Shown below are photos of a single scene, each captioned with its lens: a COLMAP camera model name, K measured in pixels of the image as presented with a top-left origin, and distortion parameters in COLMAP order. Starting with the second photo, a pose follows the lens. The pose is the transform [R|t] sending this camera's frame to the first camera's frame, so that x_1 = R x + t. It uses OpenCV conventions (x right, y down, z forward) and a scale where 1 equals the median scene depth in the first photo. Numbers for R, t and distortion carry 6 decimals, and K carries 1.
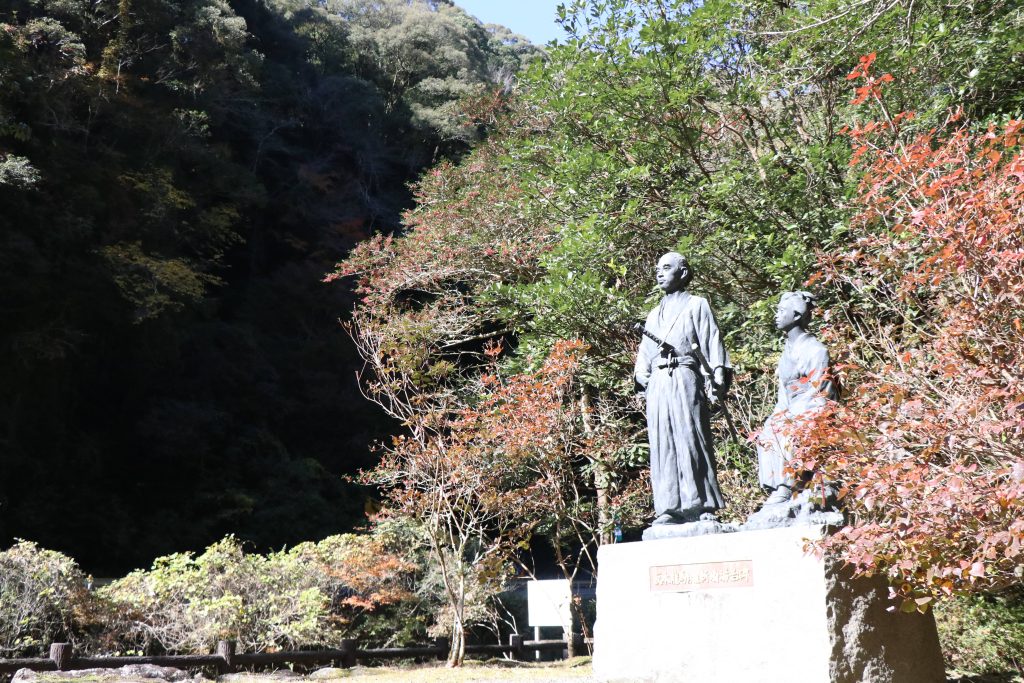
lens RADIAL K [[811.9, 0, 501.7], [0, 811.9, 343.5], [0, 0, 1]] dist [-0.012937, 0.015222]
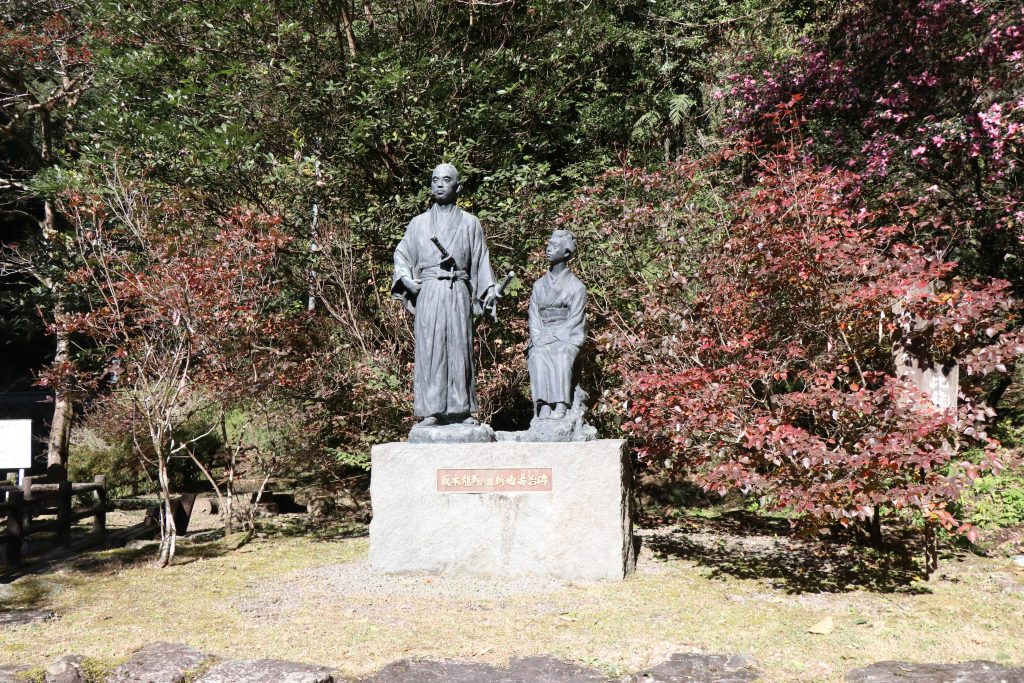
lens RADIAL K [[811.9, 0, 501.7], [0, 811.9, 343.5], [0, 0, 1]] dist [-0.012937, 0.015222]
pose [[0.787230, 0.069091, 0.612777, -0.382359], [-0.182218, 0.975393, 0.124117, -0.033427], [-0.589123, -0.209367, 0.780448, 0.131590]]
